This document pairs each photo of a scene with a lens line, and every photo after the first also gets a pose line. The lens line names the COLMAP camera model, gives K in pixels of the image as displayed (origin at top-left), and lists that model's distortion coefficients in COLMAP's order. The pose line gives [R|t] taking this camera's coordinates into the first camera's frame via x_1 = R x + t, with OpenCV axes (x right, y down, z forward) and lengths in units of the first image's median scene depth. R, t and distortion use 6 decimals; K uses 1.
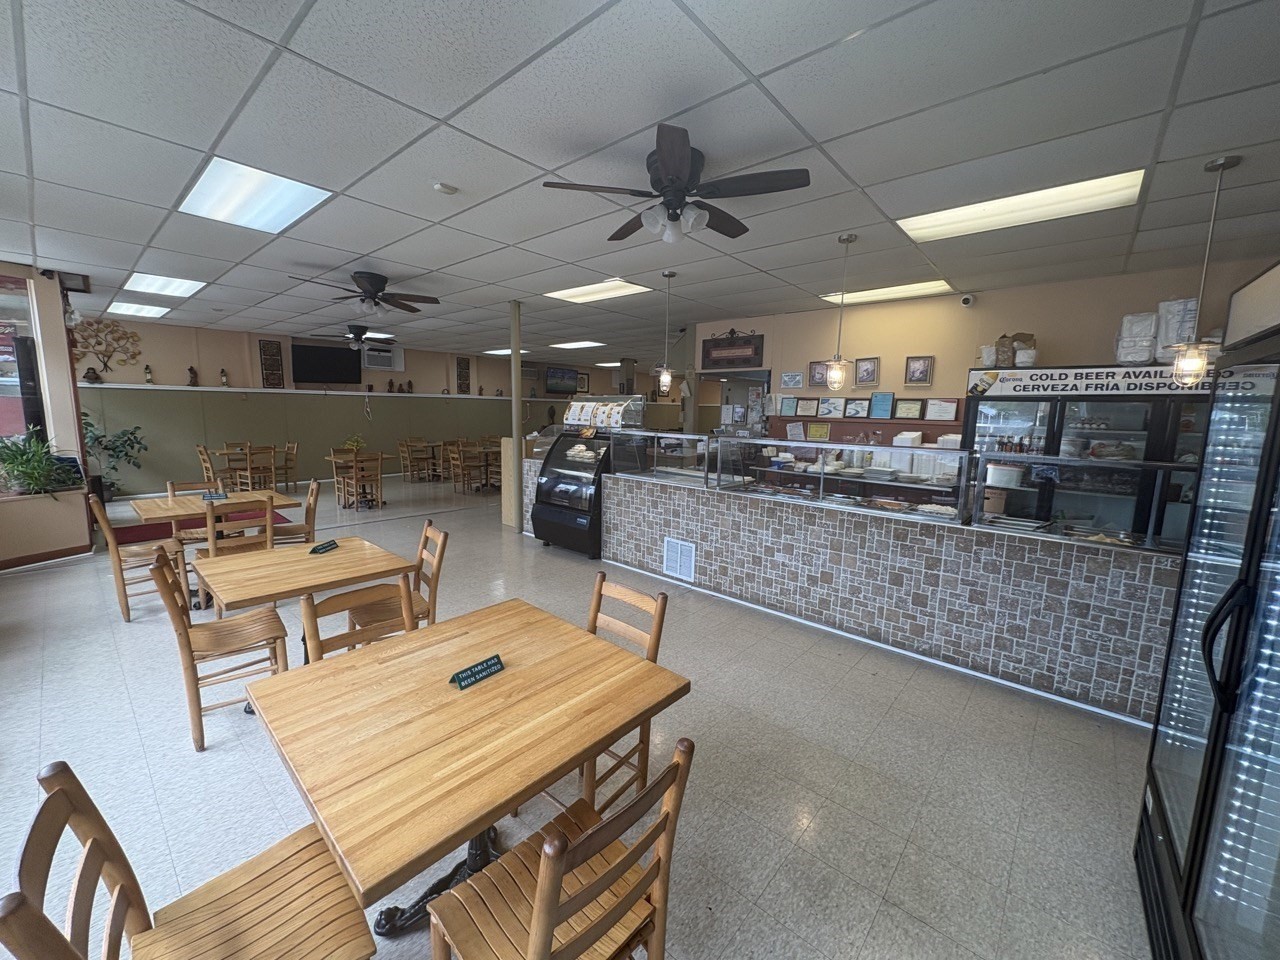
lens RADIAL K [[510.4, 0, 638.8], [0, 510.4, 479.9], [0, 0, 1]] dist [0.000252, 0.000267]
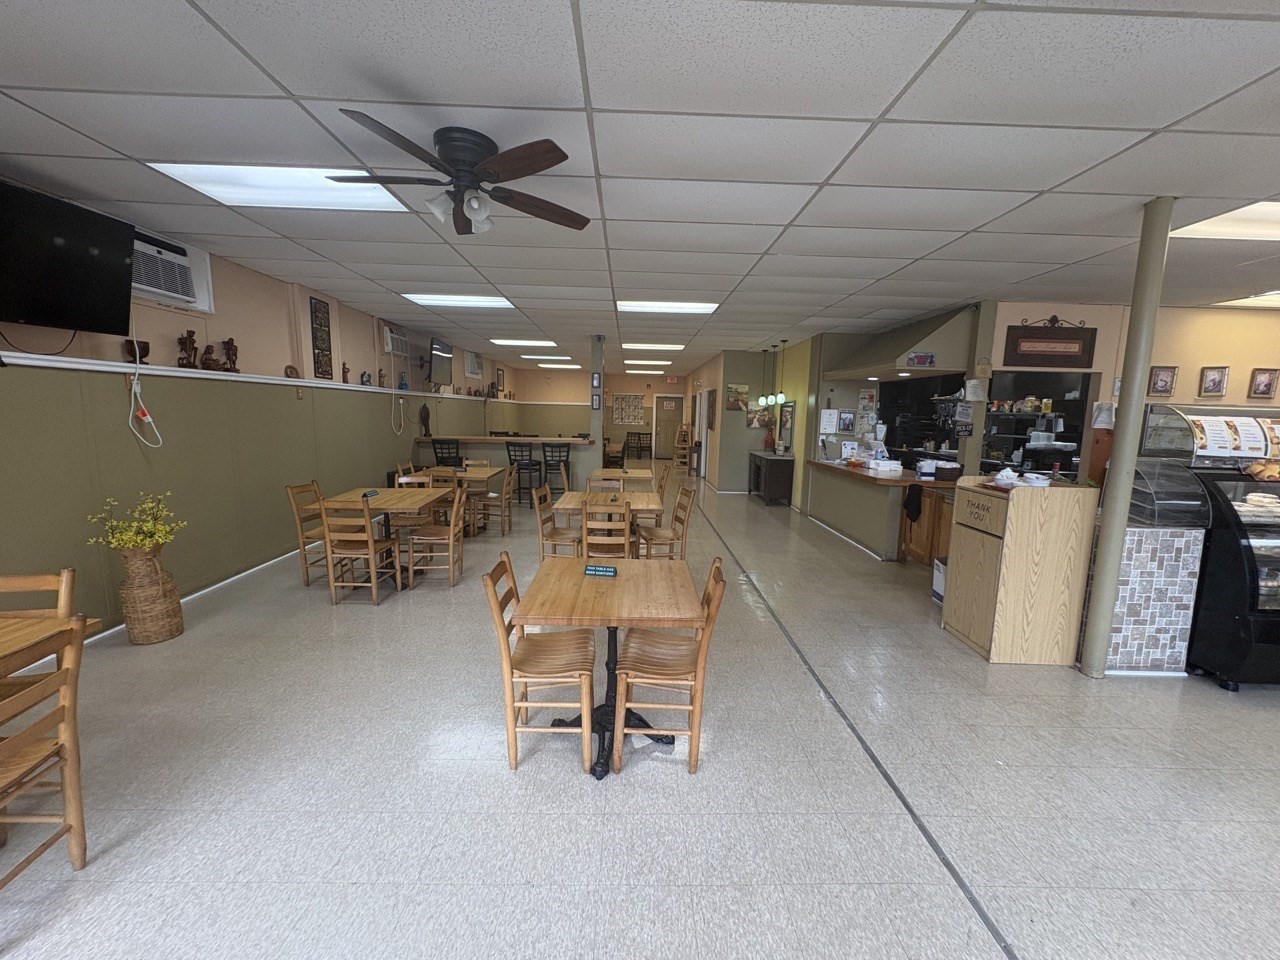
lens RADIAL K [[510.4, 0, 636.4], [0, 510.4, 482.1], [0, 0, 1]] dist [0.000252, 0.000267]
pose [[0.744118, -0.090303, 0.661917, -1.352892], [0.080368, 0.995726, 0.045494, -0.219826], [-0.663197, 0.019345, 0.748195, 1.406511]]
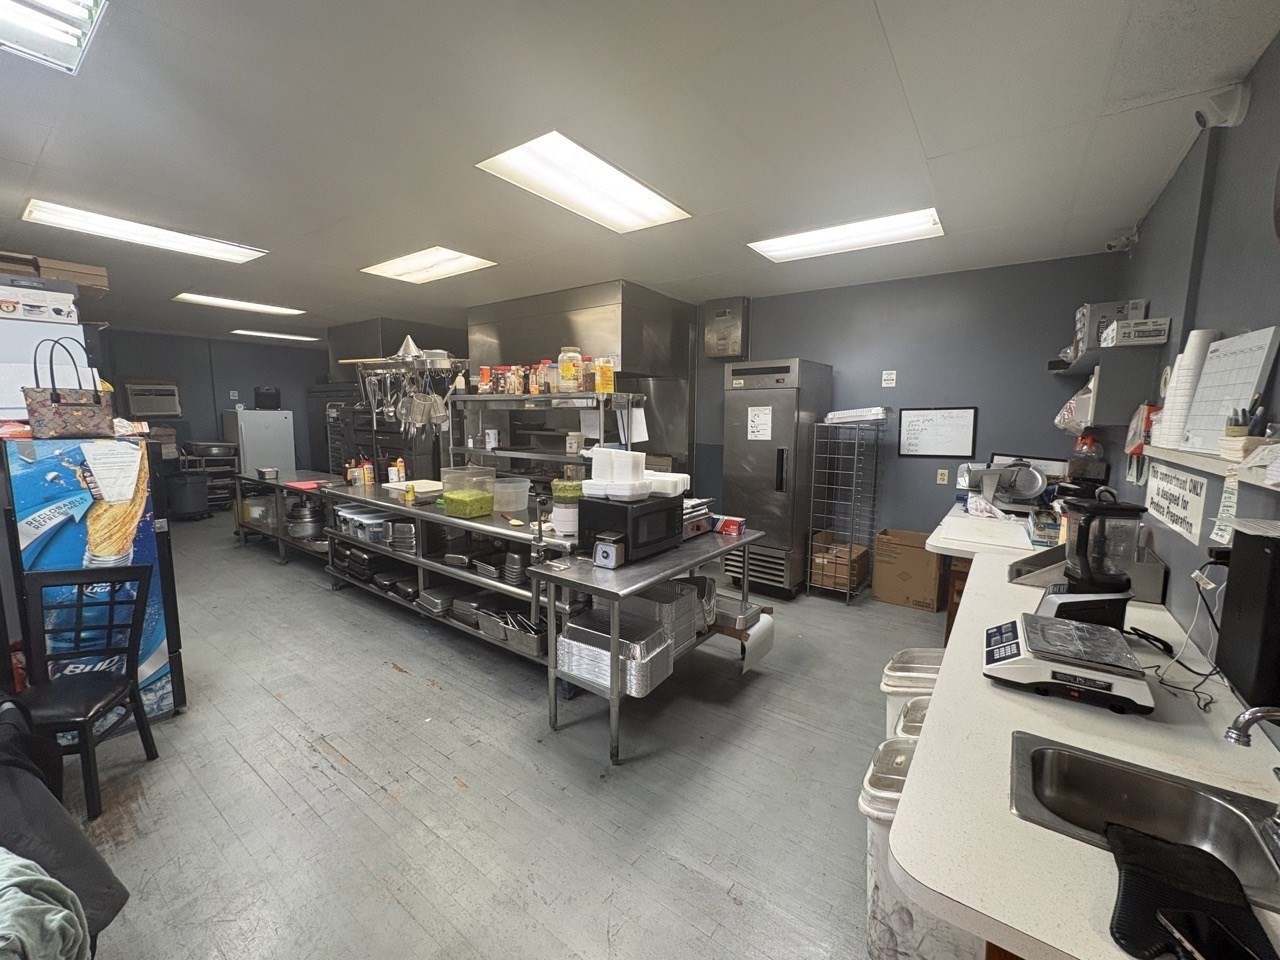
lens RADIAL K [[510.4, 0, 640.8], [0, 510.4, 476.1], [0, 0, 1]] dist [0.000252, 0.000267]
pose [[-0.090614, -0.146019, 0.985123, 0.362057], [0.122735, 0.980014, 0.156551, -0.262490], [-0.988294, 0.135095, -0.070882, 1.841795]]
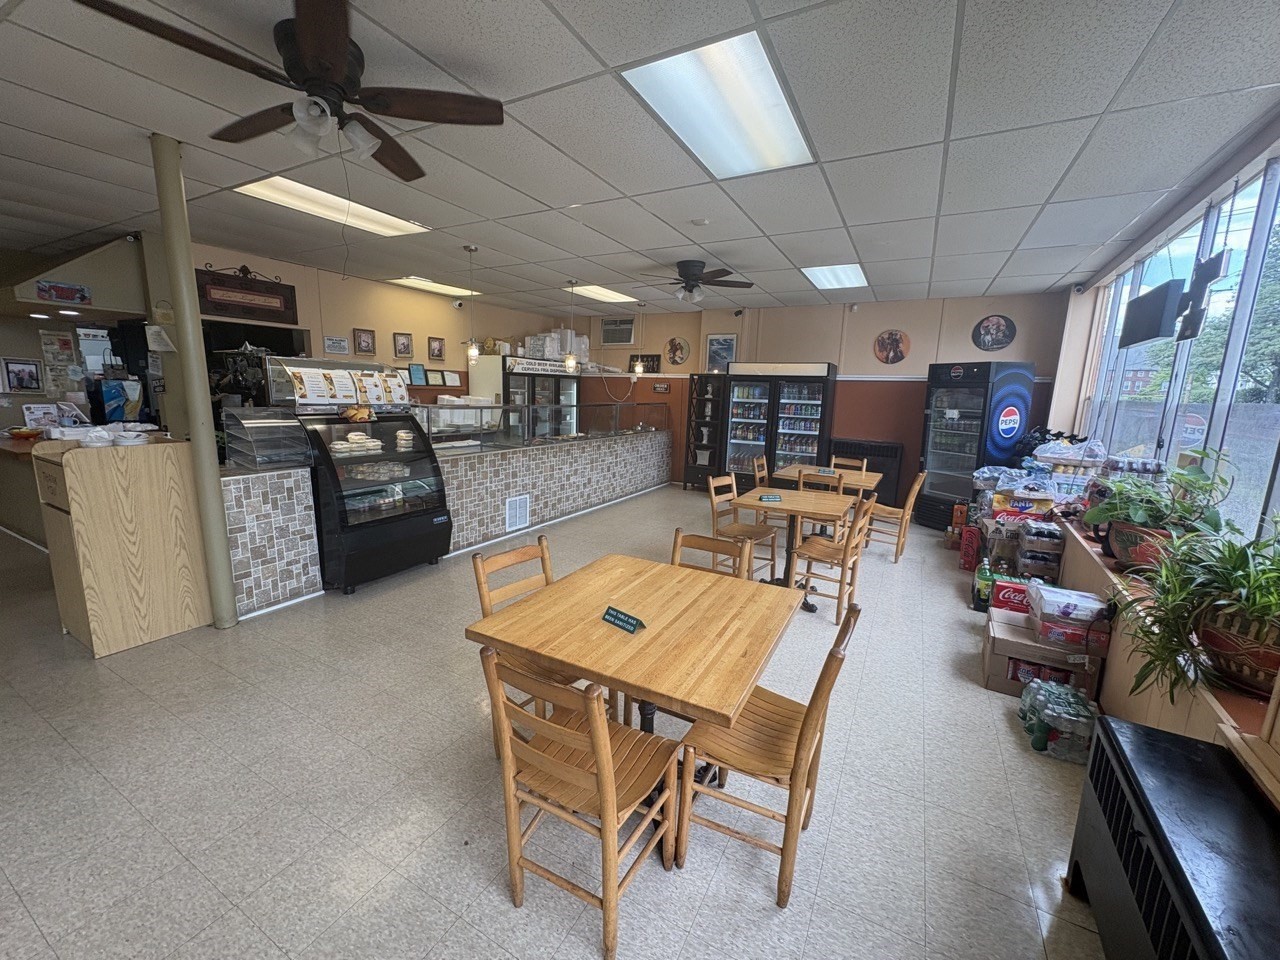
lens RADIAL K [[510.4, 0, 642.3], [0, 510.4, 481.8], [0, 0, 1]] dist [0.000252, 0.000267]
pose [[-0.224169, -0.200559, 0.953690, -1.202032], [0.102014, 0.968389, 0.227629, -0.166553], [-0.969196, 0.148317, -0.196623, 1.043496]]
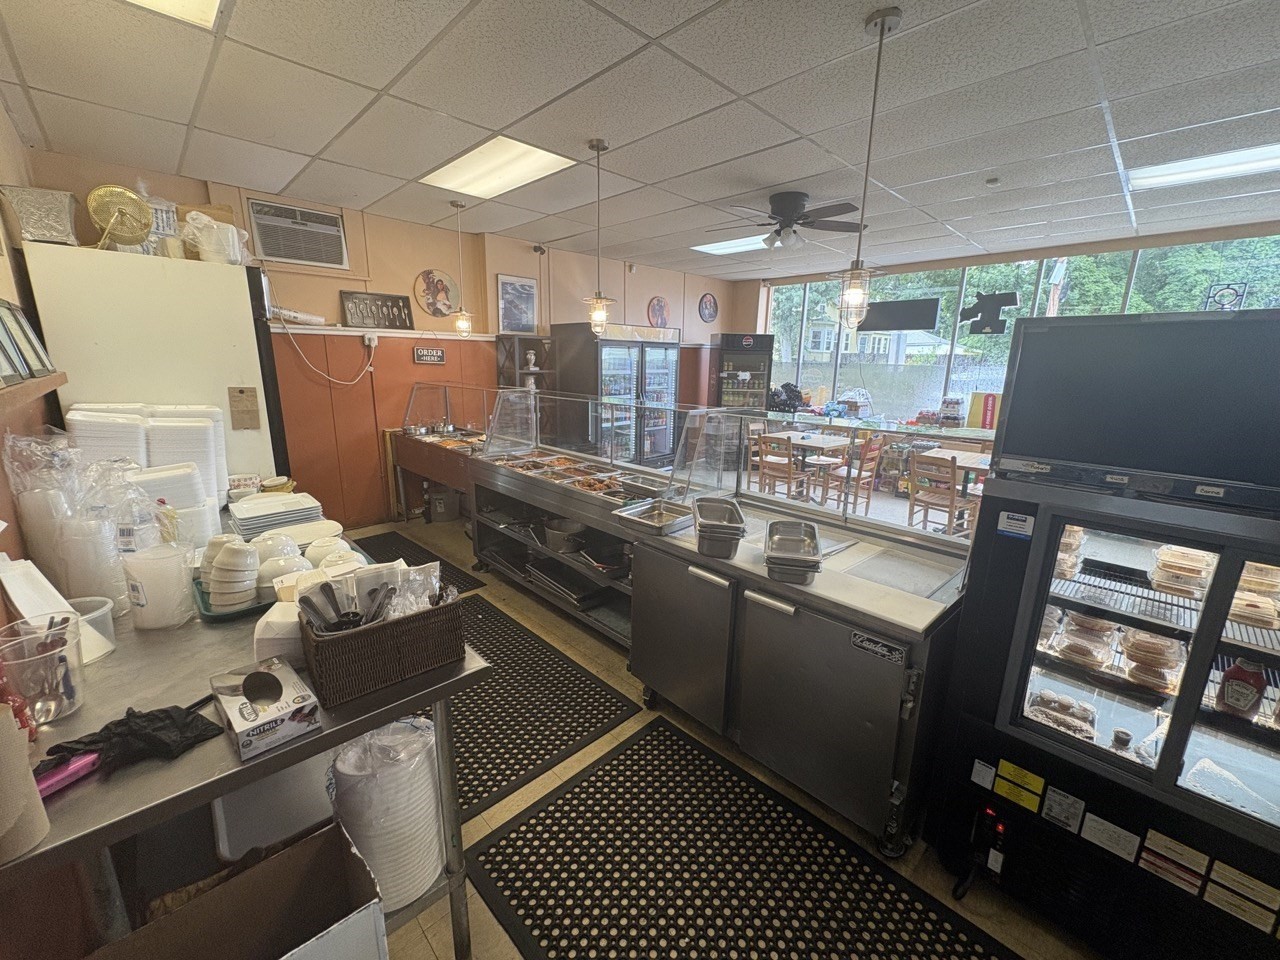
lens RADIAL K [[510.4, 0, 640.5], [0, 510.4, 477.7], [0, 0, 1]] dist [0.000252, 0.000267]
pose [[-0.996497, -0.051532, 0.065861, 0.226175], [-0.024302, 0.932030, 0.361566, -0.236098], [-0.080017, 0.358699, -0.930017, 1.679596]]
